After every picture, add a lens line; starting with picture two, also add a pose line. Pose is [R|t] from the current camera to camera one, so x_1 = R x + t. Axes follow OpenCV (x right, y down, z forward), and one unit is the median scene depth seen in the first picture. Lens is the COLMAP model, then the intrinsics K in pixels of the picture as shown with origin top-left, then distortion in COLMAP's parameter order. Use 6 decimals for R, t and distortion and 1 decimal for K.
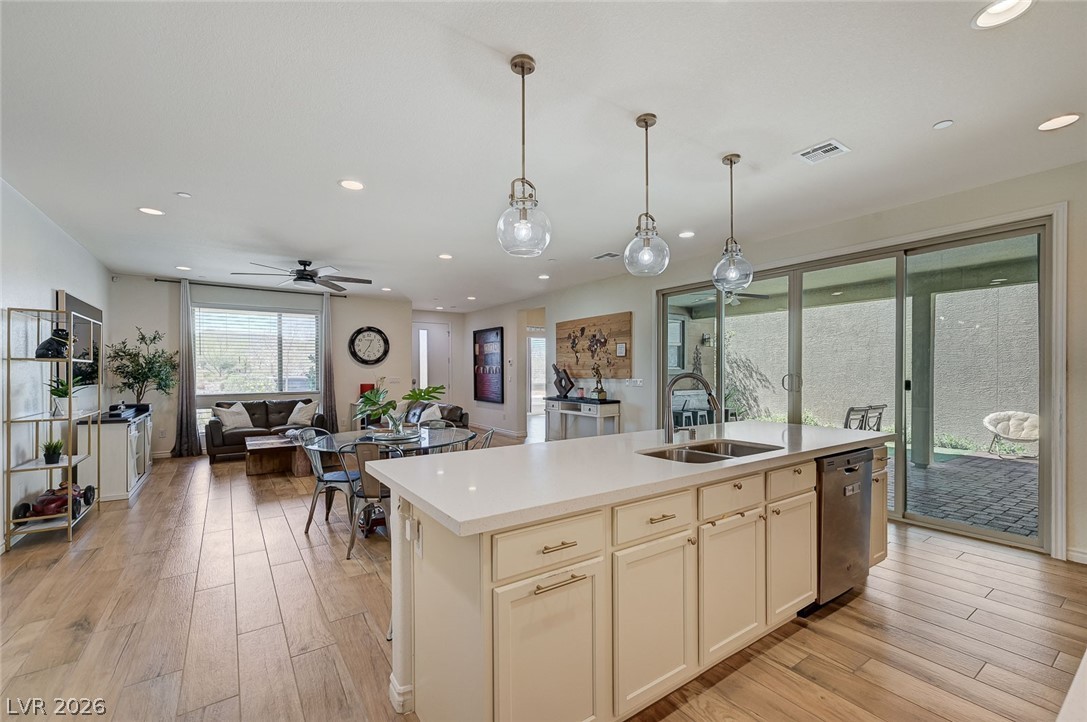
lens RADIAL K [[456.8, 0, 560.1], [0, 456.8, 374.4], [0, 0, 1]] dist [0.003464, -0.004526]
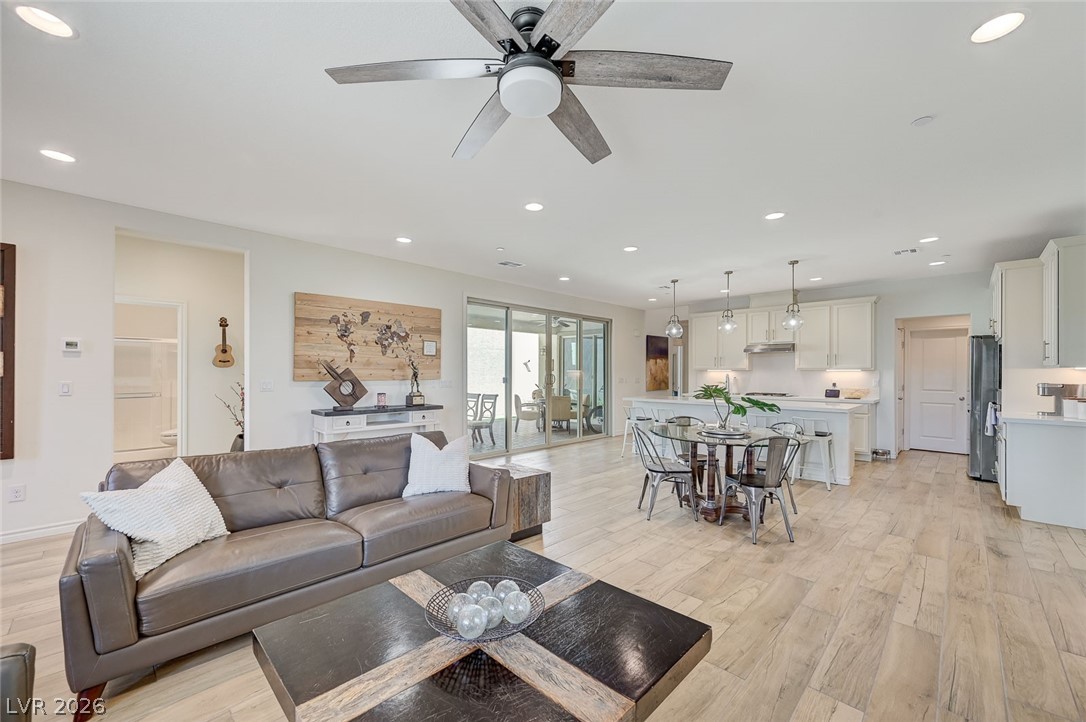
lens RADIAL K [[426.8, 0, 545.5], [0, 426.8, 371.7], [0, 0, 1]] dist [-0.003227, -0.001171]
pose [[-0.167436, 0.002874, 0.985879, -0.751735], [0.002887, 0.999993, -0.002425, -0.004598], [-0.985879, 0.002440, -0.167444, 0.925722]]
